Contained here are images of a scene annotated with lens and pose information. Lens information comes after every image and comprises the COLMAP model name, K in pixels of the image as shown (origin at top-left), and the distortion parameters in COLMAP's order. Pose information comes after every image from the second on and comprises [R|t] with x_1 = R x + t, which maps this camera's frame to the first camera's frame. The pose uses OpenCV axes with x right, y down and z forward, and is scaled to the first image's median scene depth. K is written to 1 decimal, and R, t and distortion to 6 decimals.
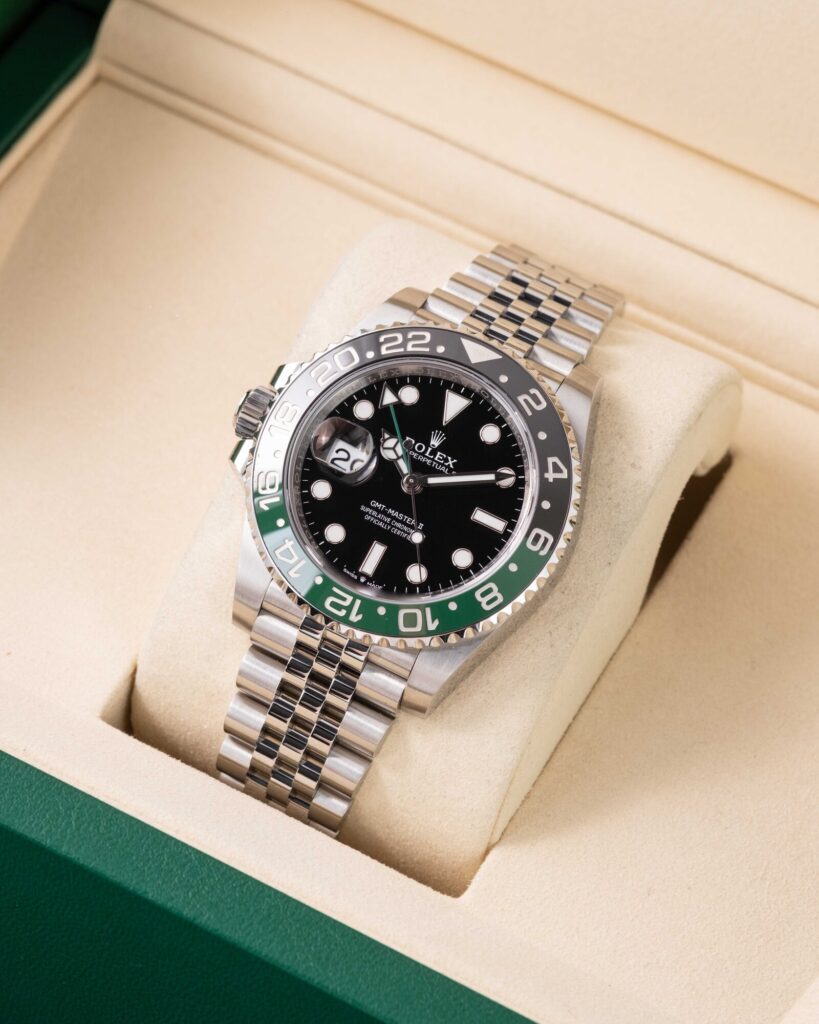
lens RADIAL K [[4584.2, 0, 407.6], [0, 4584.2, 507.3], [0, 0, 1]] dist [0.012089, 0.000000]
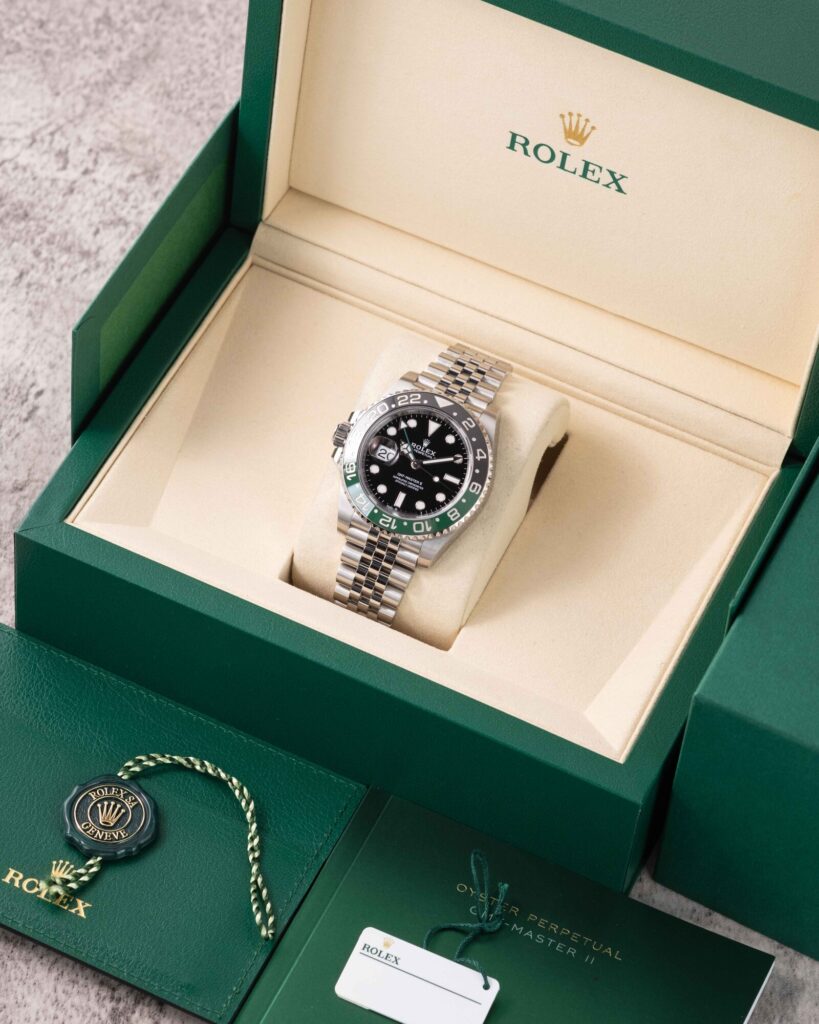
lens RADIAL K [[4584.2, 0, 409.8], [0, 4584.2, 513.7], [0, 0, 1]] dist [0.012089, 0.000000]
pose [[0.998362, -0.056663, -0.007889, 0.013843], [0.056985, 0.997156, 0.049316, -0.088711], [0.005073, -0.049685, 0.998752, -1.174597]]
